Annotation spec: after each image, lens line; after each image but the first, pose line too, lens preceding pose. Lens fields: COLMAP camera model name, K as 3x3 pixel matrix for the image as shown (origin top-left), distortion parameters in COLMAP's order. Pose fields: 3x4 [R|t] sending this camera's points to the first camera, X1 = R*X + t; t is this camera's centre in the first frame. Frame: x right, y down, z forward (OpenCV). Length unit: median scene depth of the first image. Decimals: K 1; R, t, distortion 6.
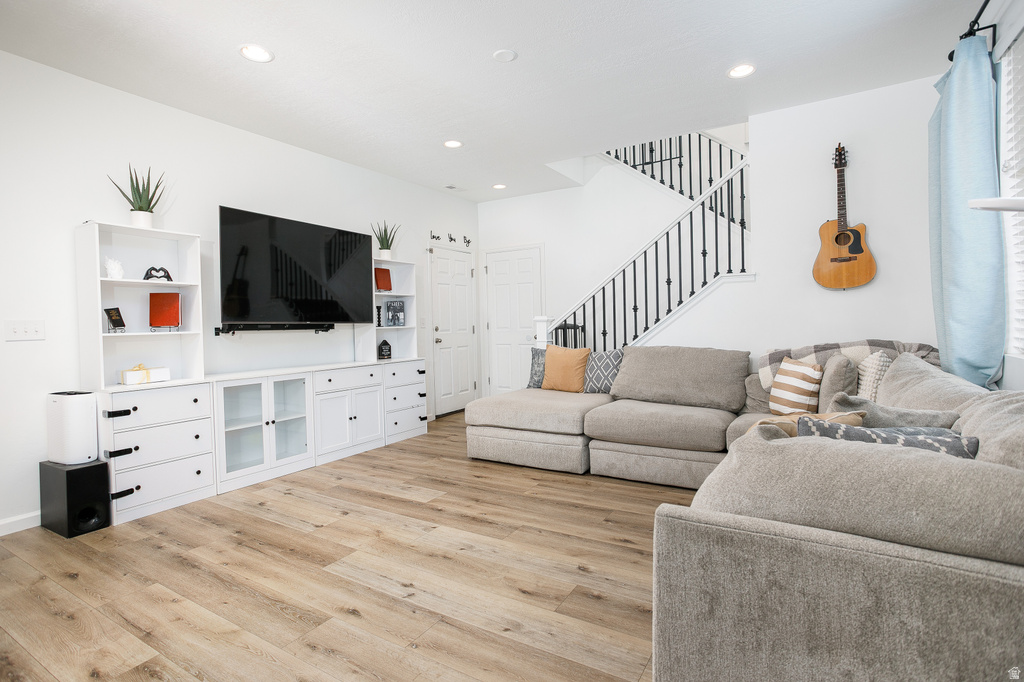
lens RADIAL K [[503.0, 0, 508.4], [0, 503.0, 330.8], [0, 0, 1]] dist [-0.056445, 0.033742]
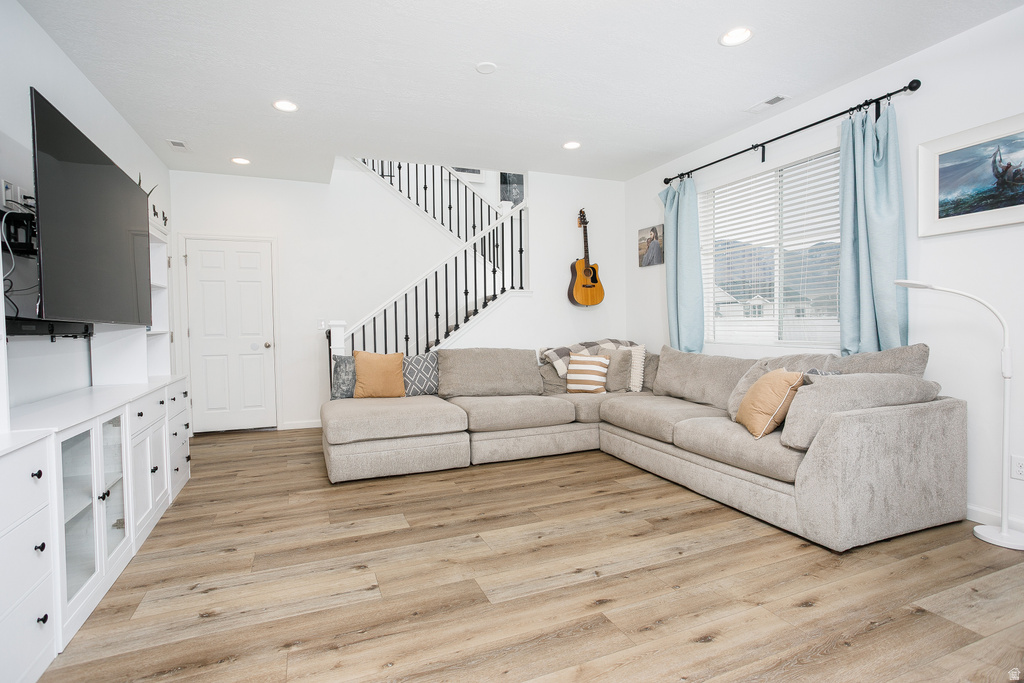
lens RADIAL K [[503.0, 0, 508.4], [0, 503.0, 331.3], [0, 0, 1]] dist [-0.056445, 0.033742]
pose [[0.583302, 0.004700, 0.812242, -0.737968], [0.012863, 0.999804, -0.015023, 0.013674], [-0.812153, 0.019211, 0.583128, 0.321401]]
